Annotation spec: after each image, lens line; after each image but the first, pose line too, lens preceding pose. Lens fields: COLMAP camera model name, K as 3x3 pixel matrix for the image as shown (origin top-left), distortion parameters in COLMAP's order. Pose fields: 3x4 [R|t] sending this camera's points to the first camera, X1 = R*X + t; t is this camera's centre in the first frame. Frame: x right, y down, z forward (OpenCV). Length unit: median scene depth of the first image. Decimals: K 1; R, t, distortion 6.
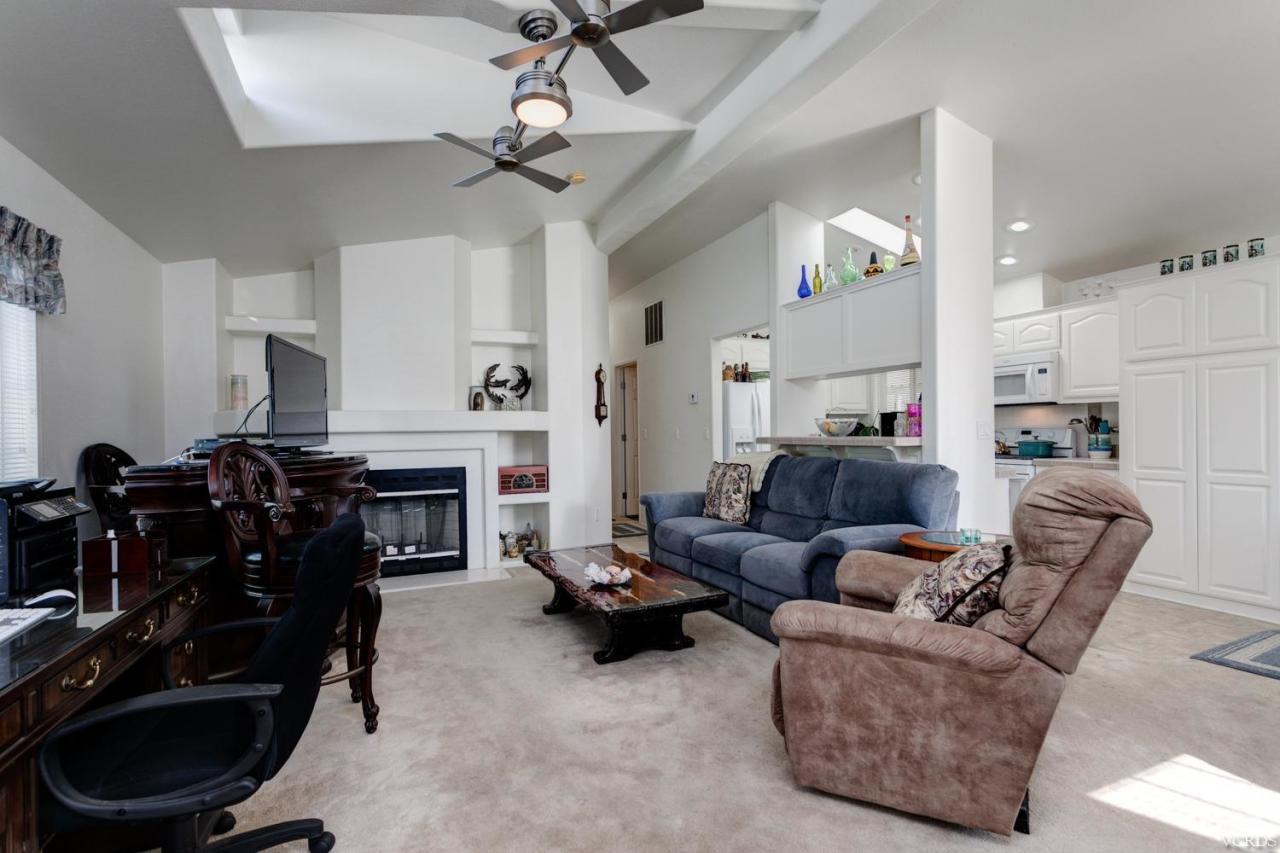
lens RADIAL K [[626.6, 0, 683.3], [0, 626.6, 420.1], [0, 0, 1]] dist [0.001925, 0.000347]
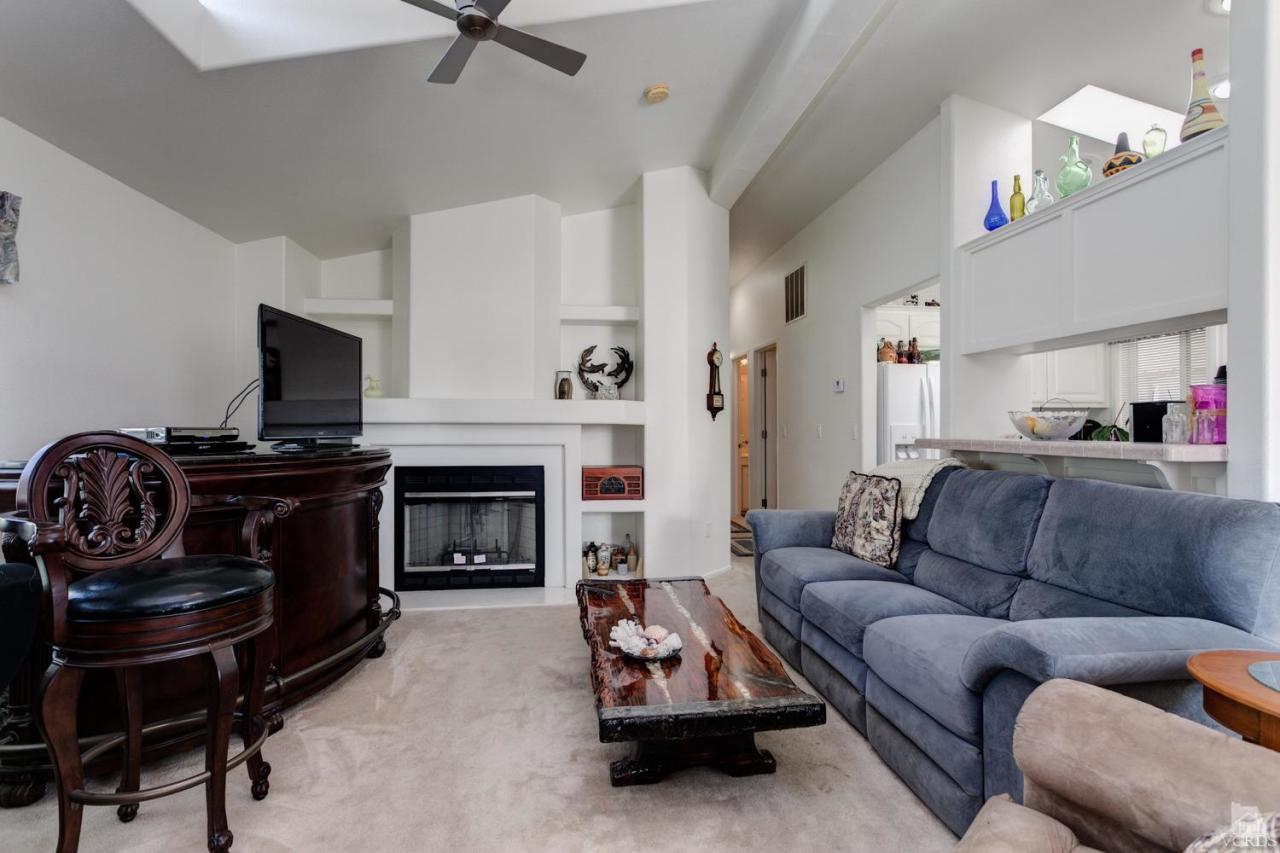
lens RADIAL K [[680.8, 0, 611.2], [0, 680.8, 414.6], [0, 0, 1]] dist [0.000606, 0.001841]
pose [[0.942536, 0.009921, -0.333958, 0.053418], [-0.009618, 0.999950, 0.002561, 0.002538], [0.333967, 0.000798, 0.942584, 0.187362]]
